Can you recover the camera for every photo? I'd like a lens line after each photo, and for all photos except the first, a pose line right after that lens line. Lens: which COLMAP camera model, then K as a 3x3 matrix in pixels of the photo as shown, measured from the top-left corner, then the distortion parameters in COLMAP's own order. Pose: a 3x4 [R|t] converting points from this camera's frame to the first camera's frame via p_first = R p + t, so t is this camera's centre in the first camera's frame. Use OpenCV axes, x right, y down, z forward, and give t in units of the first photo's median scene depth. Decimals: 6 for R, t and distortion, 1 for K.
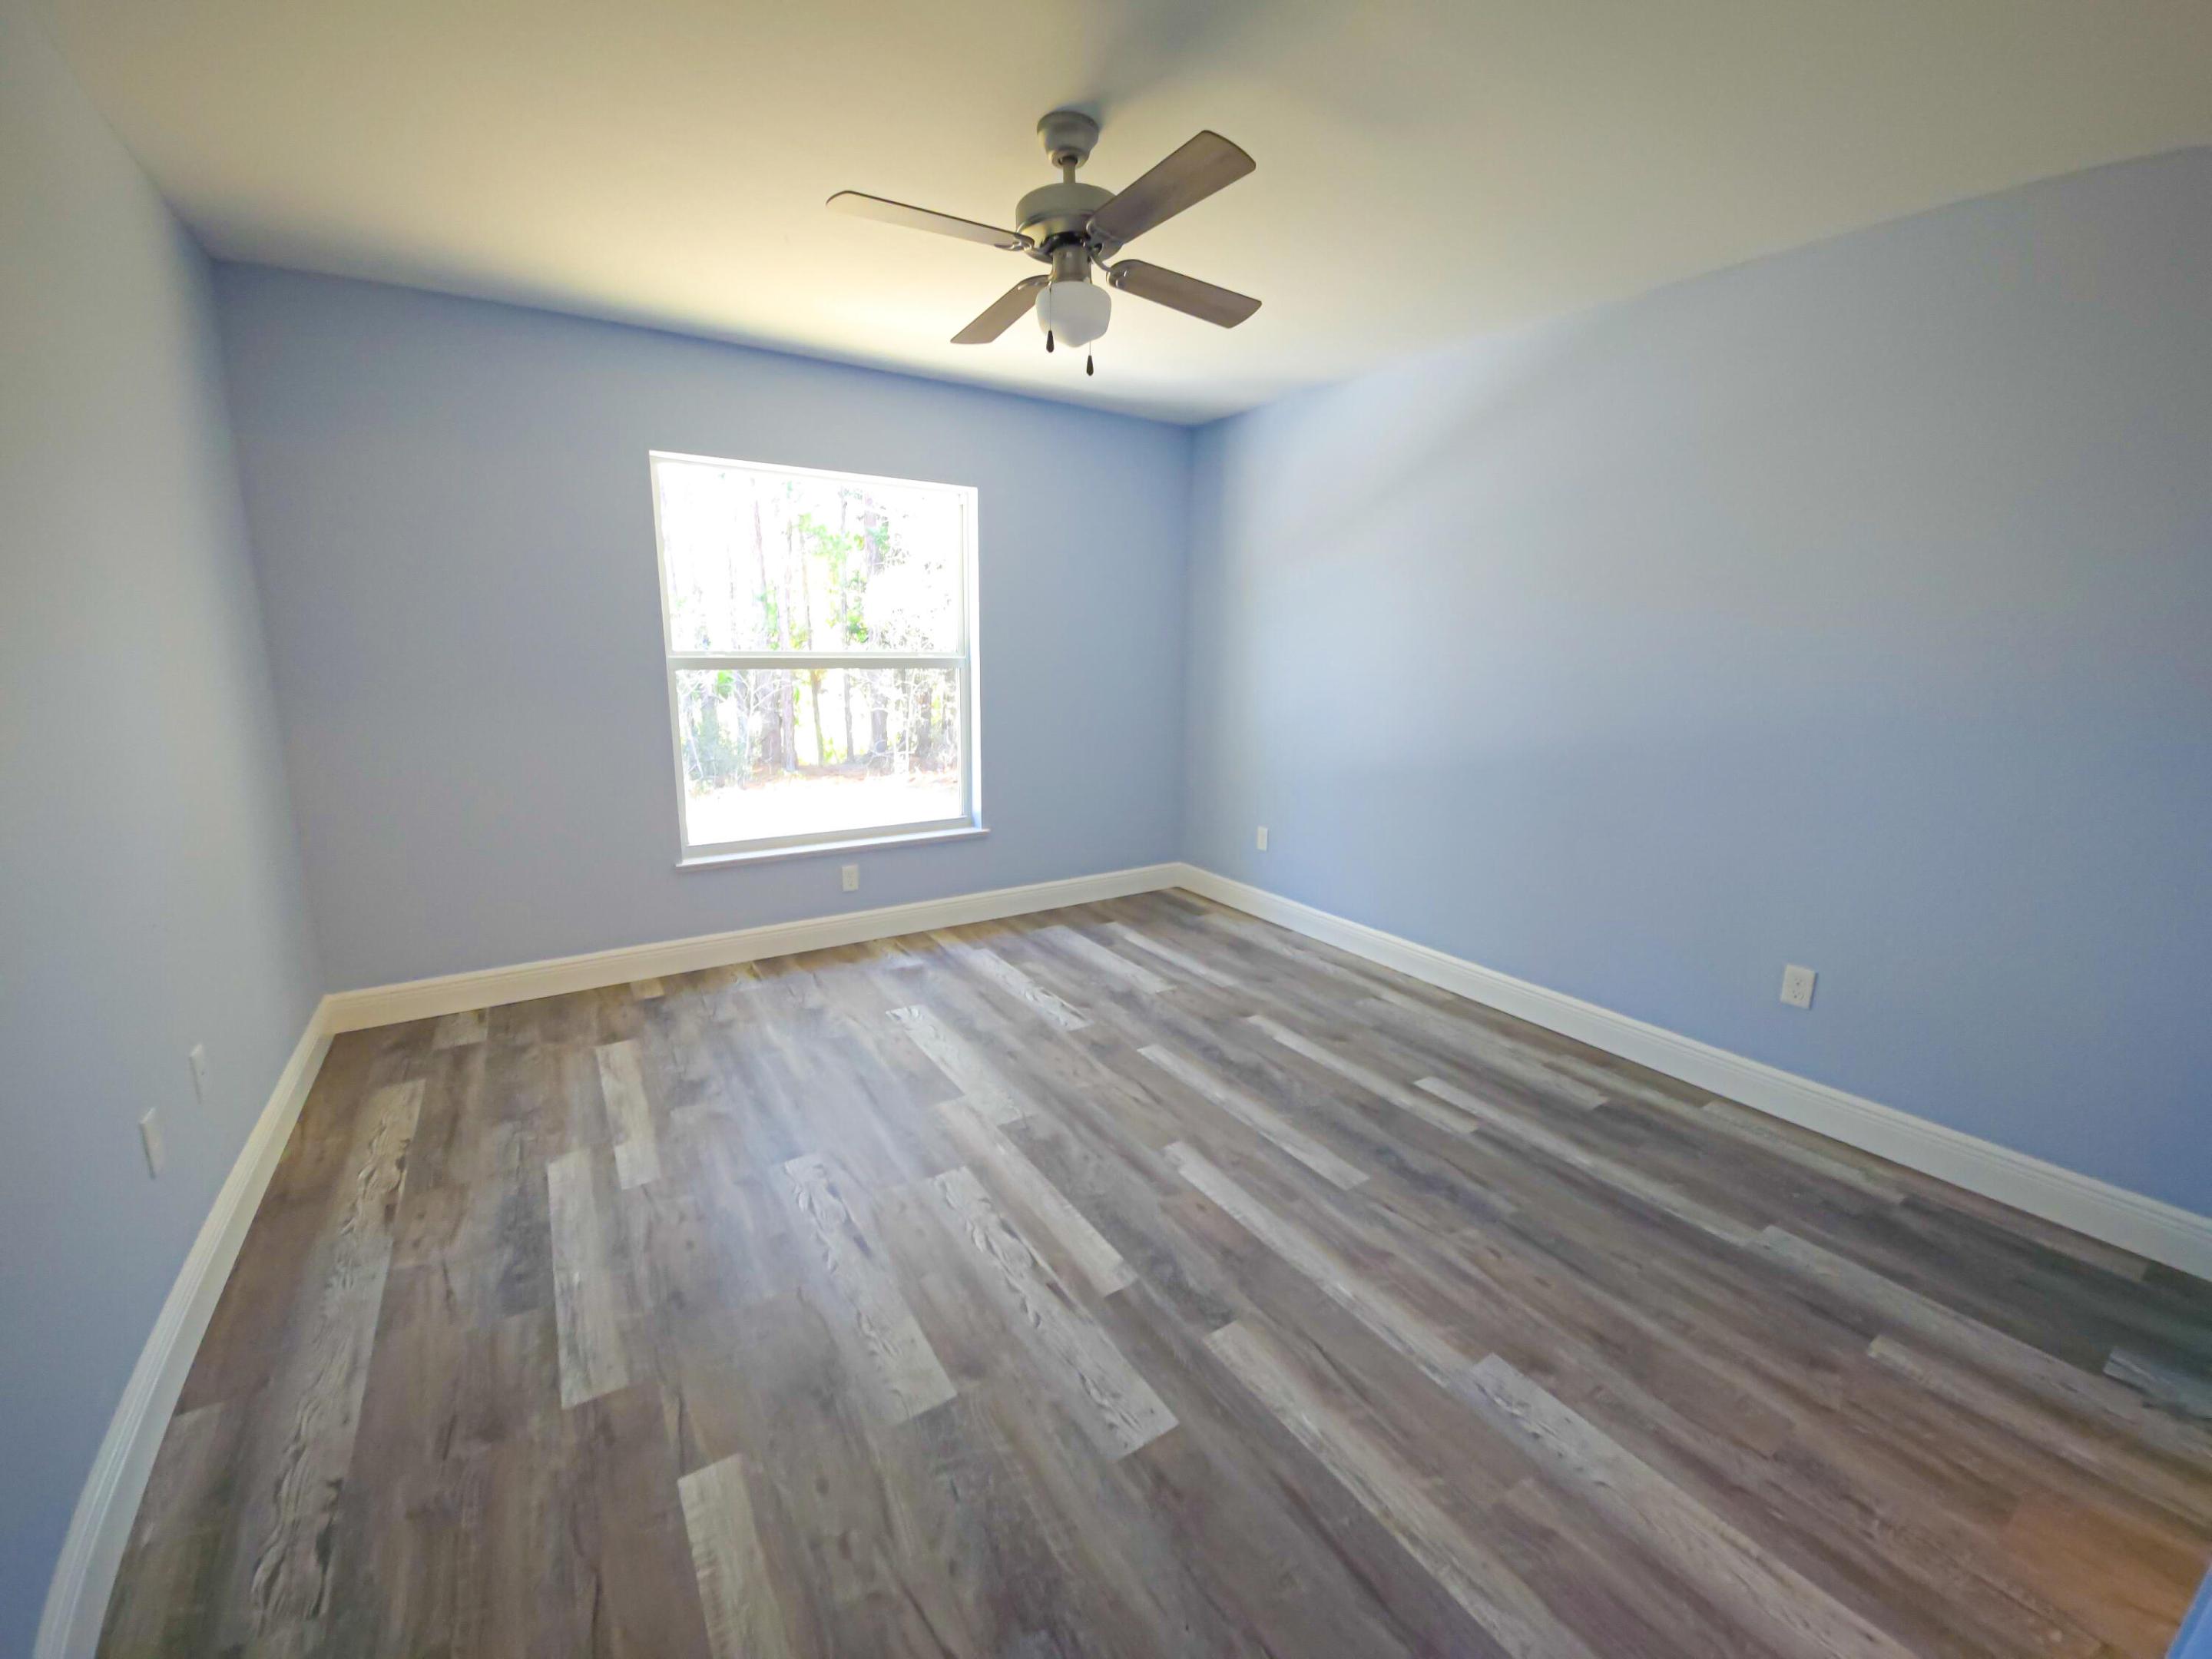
lens RADIAL K [[883.2, 0, 1106.0], [0, 883.2, 829.5], [0, 0, 1]] dist [0.000456, -0.011127]
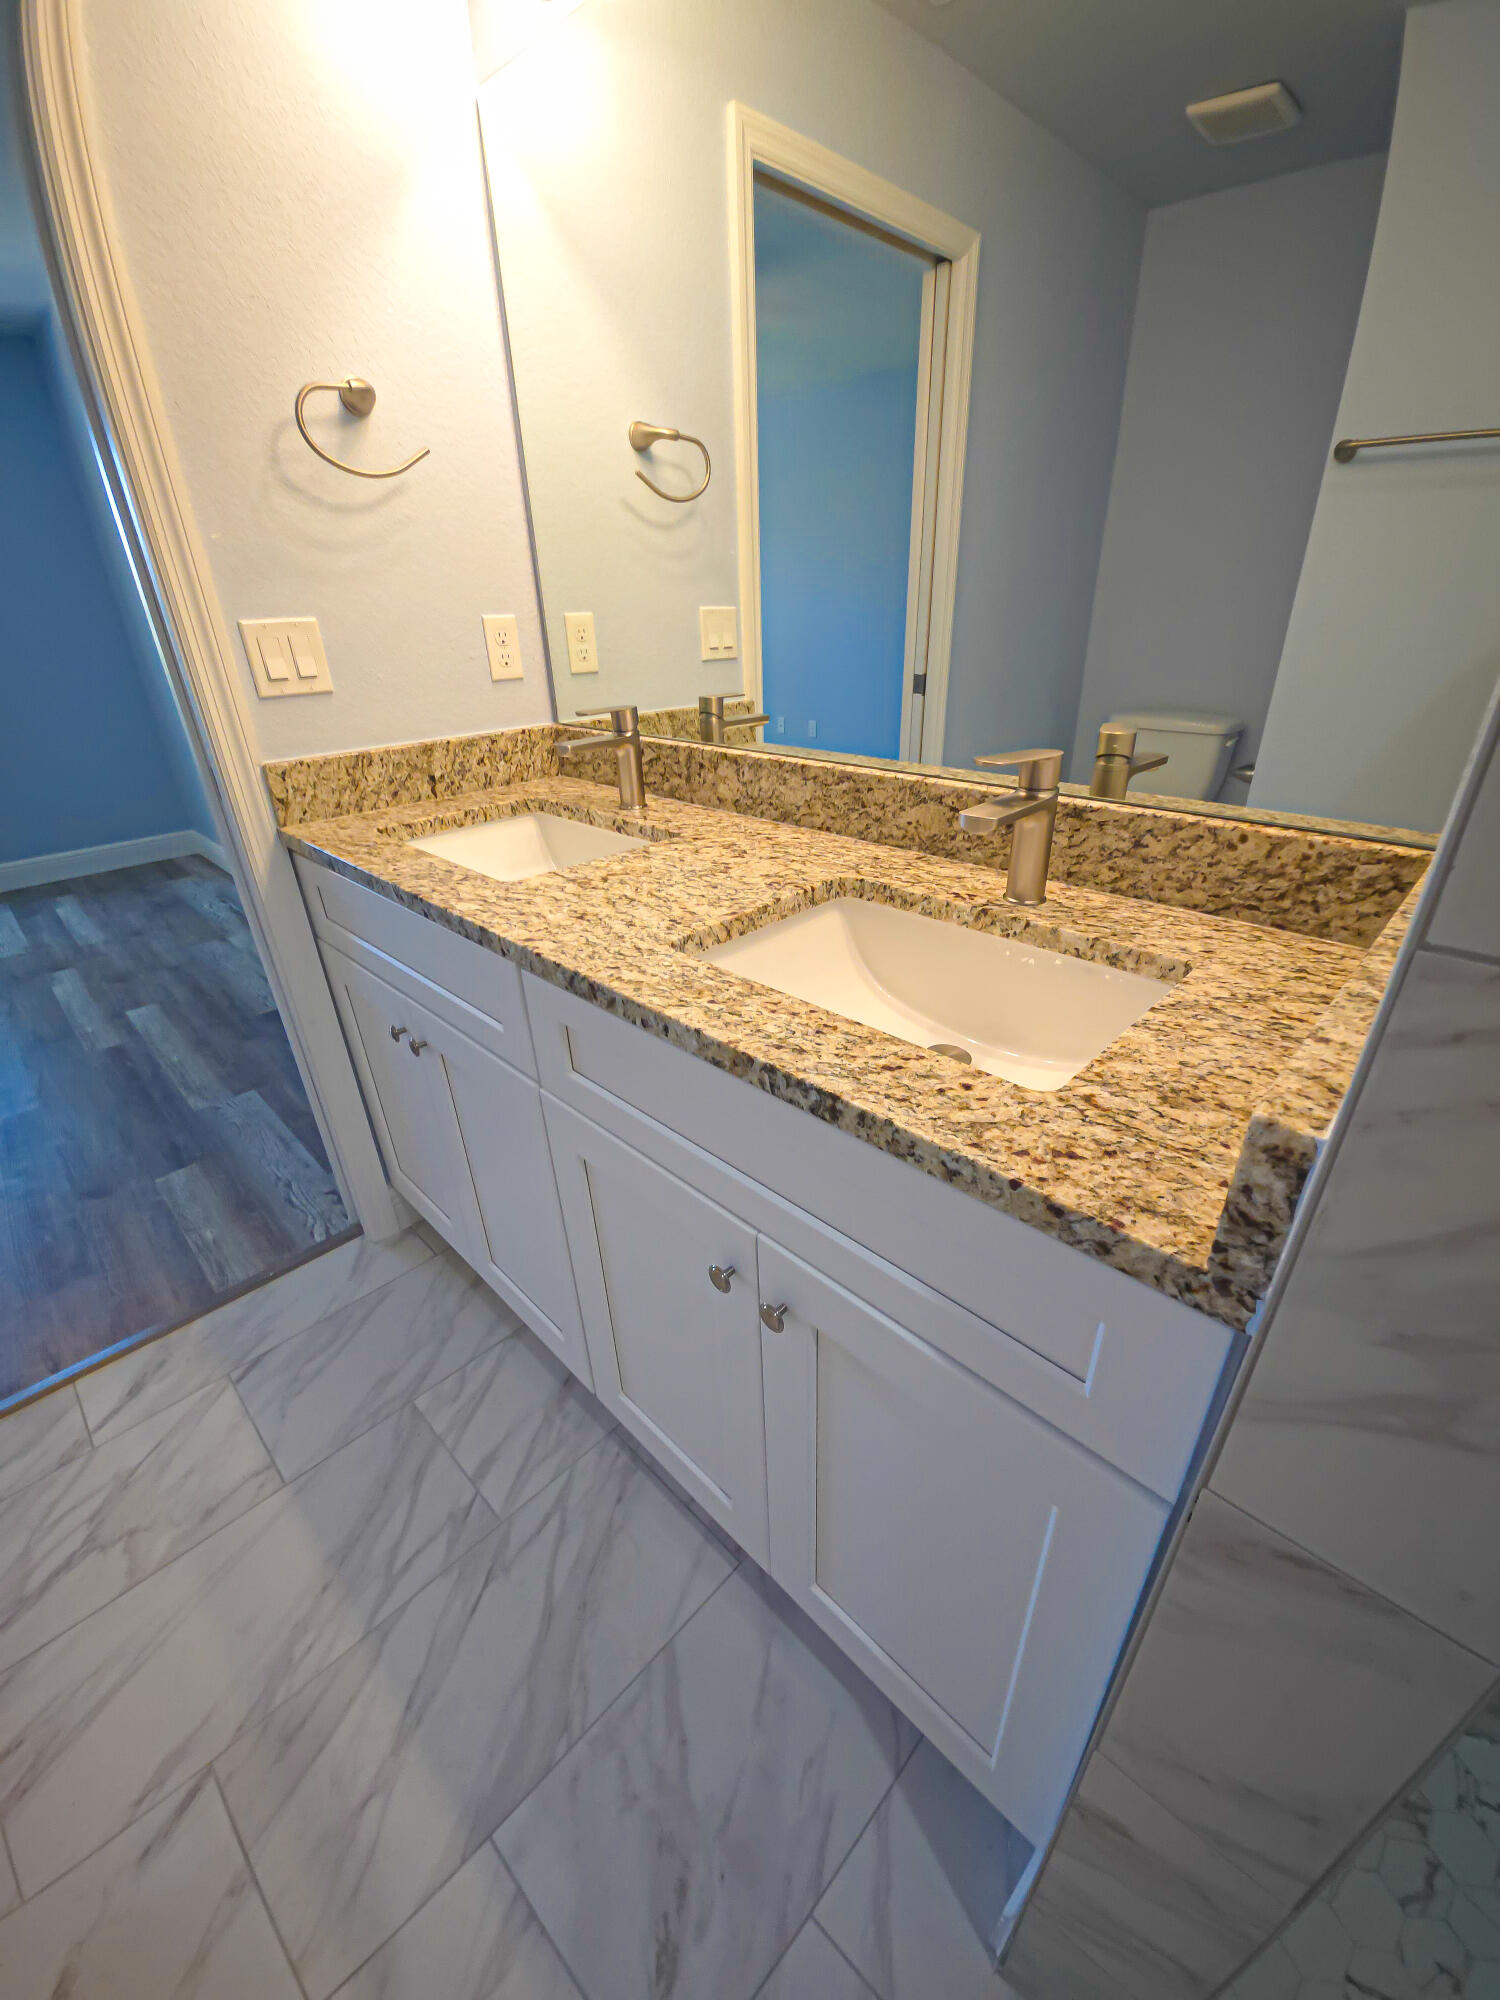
lens RADIAL K [[798.5, 0, 761.9], [0, 798.5, 1015.0], [0, 0, 1]] dist [0.000456, -0.011127]
pose [[0.974519, -0.132460, 0.181017, 1.730630], [0.078685, 0.957606, 0.277126, 0.129535], [-0.210051, -0.255821, 0.943628, -0.244945]]
